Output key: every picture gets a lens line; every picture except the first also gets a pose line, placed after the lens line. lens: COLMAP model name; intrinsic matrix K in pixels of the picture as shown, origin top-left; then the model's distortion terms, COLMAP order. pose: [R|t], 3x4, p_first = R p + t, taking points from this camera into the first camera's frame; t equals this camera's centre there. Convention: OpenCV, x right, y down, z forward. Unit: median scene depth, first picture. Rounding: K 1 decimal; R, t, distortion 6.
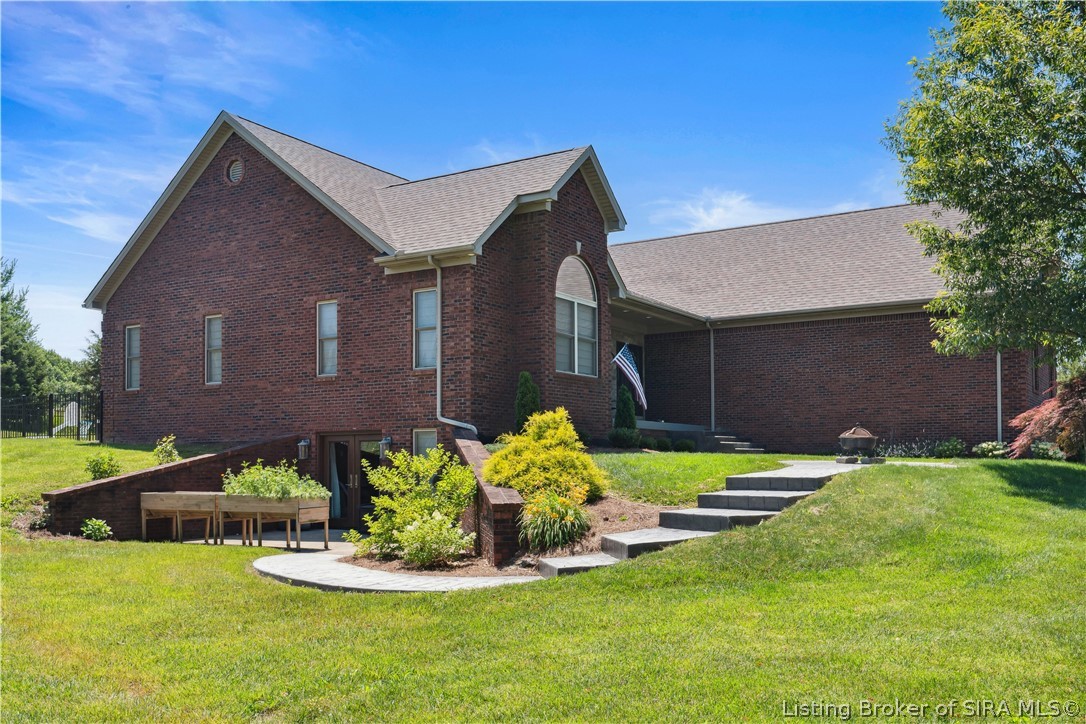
lens RADIAL K [[993.1, 0, 543.0], [0, 993.1, 362.0], [0, 0, 1]] dist [0.000766, 0.003299]
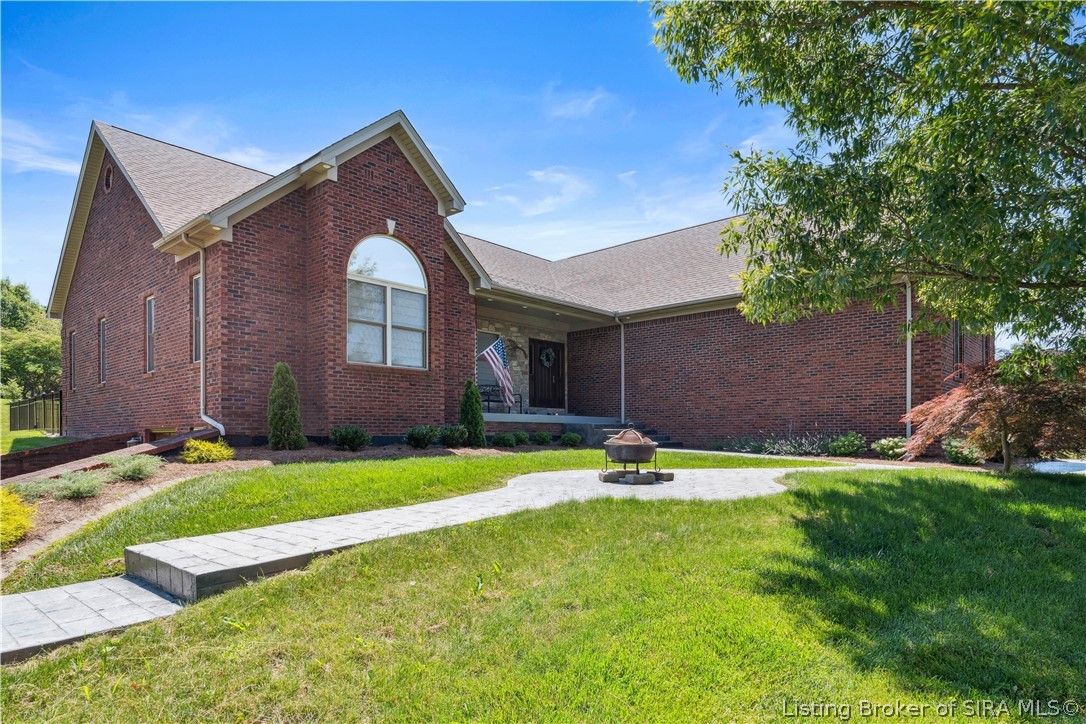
lens RADIAL K [[631.1, 0, 542.1], [0, 631.1, 404.7], [0, 0, 1]] dist [-0.000784, -0.000390]
pose [[0.983718, -0.006804, -0.179590, 0.258542], [0.016737, 0.998409, 0.053851, 0.017597], [0.178937, -0.055980, 0.982267, 0.422146]]
